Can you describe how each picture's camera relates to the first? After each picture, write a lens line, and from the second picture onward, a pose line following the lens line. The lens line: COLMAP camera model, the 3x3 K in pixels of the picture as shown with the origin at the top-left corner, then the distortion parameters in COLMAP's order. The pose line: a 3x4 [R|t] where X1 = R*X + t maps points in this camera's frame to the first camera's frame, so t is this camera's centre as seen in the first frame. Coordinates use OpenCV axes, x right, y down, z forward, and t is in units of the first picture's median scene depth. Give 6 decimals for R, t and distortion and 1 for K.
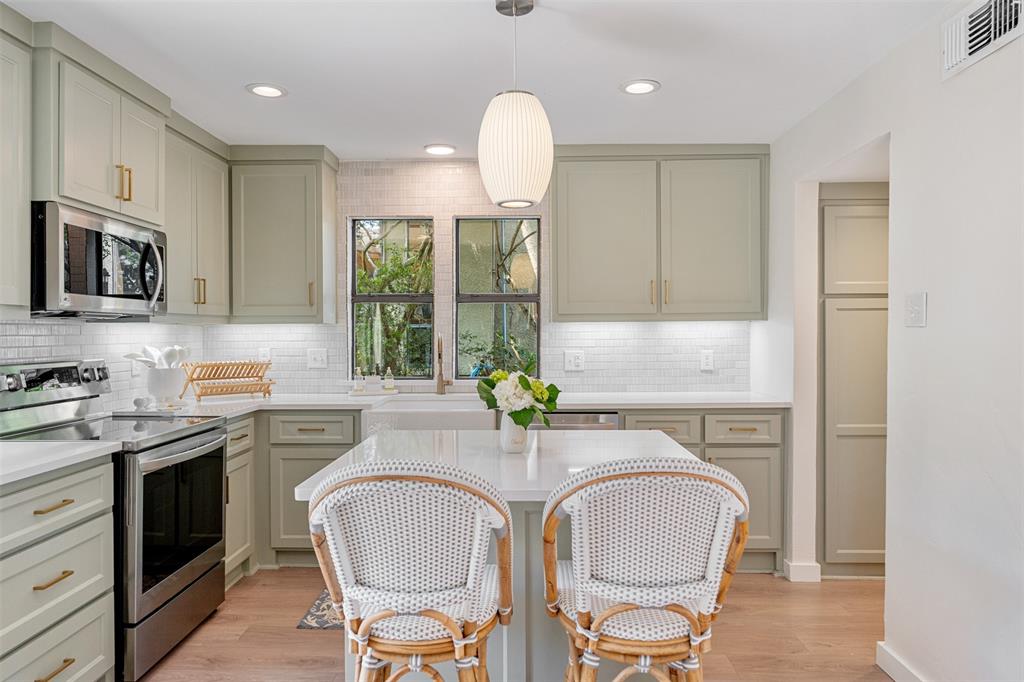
lens RADIAL K [[689.2, 0, 517.8], [0, 689.2, 337.7], [0, 0, 1]] dist [-0.005394, 0.007137]
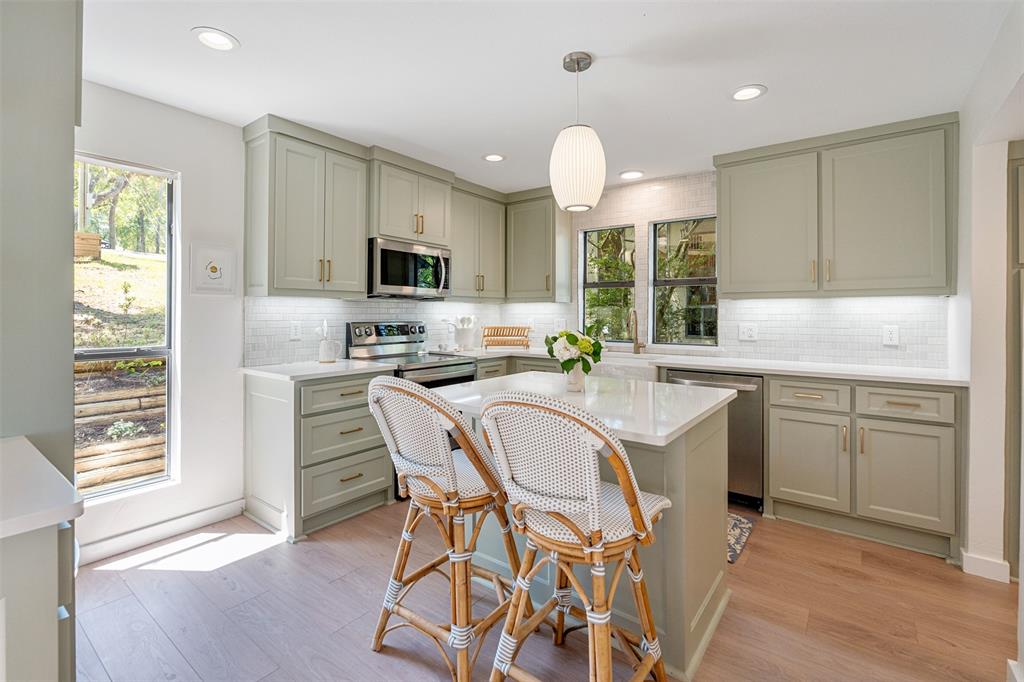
lens RADIAL K [[473.1, 0, 489.7], [0, 473.1, 311.3], [0, 0, 1]] dist [-0.005054, -0.001105]
pose [[0.796626, 0.003513, -0.604462, 0.263531], [-0.011389, 0.999893, -0.009200, 0.012014], [0.604365, 0.014213, 0.796581, 0.096005]]
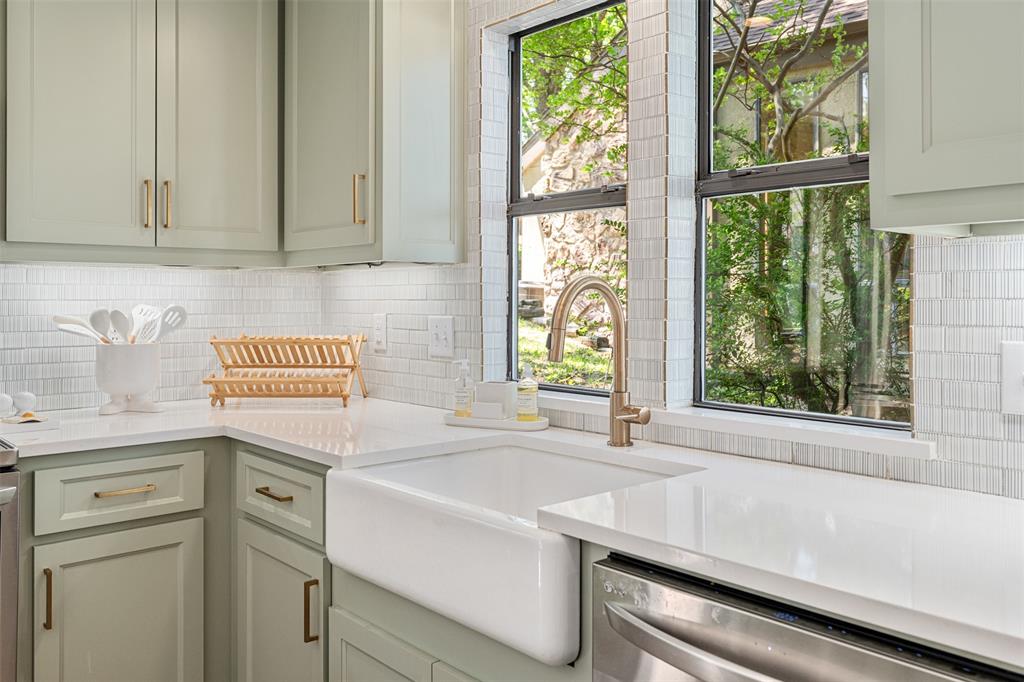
lens RADIAL K [[857.0, 0, 503.6], [0, 857.0, 289.3], [0, 0, 1]] dist [-0.006308, 0.006853]
pose [[0.673741, -0.004726, -0.738953, 0.223241], [-0.009337, 0.999845, -0.014908, 0.007152], [0.738909, 0.016943, 0.673592, 0.760508]]
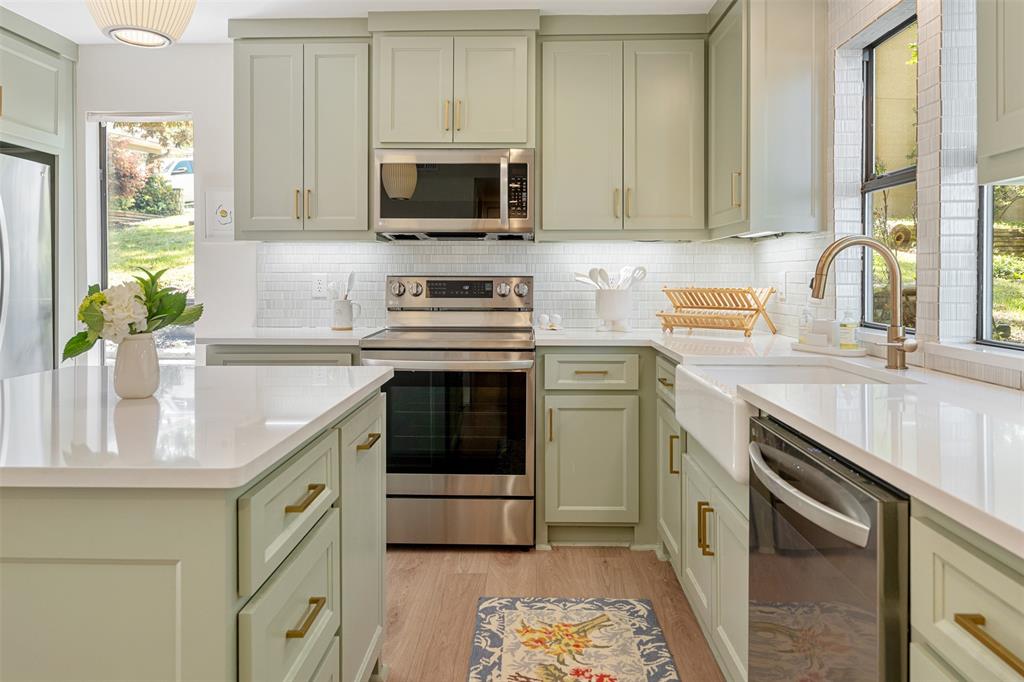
lens RADIAL K [[689.2, 0, 507.0], [0, 689.2, 275.6], [0, 0, 1]] dist [-0.005394, 0.007137]
pose [[-0.018887, 0.002416, -0.999819, 0.427794], [-0.010325, 0.999943, 0.002611, 0.024660], [0.999768, 0.010372, -0.018861, 0.881707]]
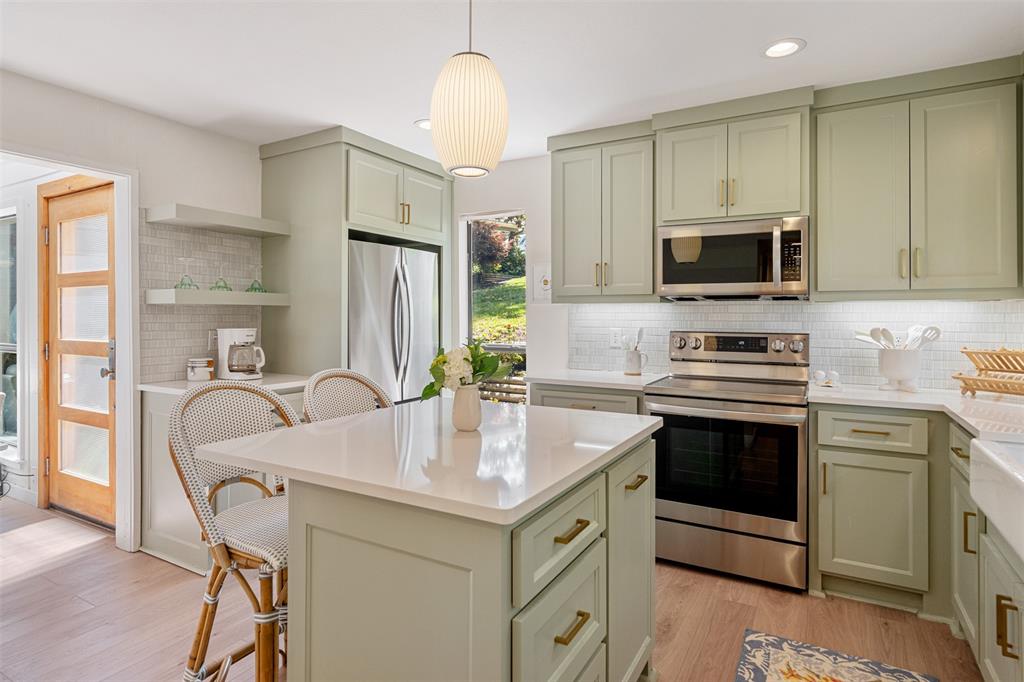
lens RADIAL K [[552.6, 0, 507.7], [0, 552.6, 313.4], [0, 0, 1]] dist [-0.004596, 0.001500]
pose [[-0.487074, -0.004519, -0.873349, 0.403949], [-0.010365, 0.999946, 0.000606, 0.001328], [0.873299, 0.009348, -0.487094, 0.908068]]
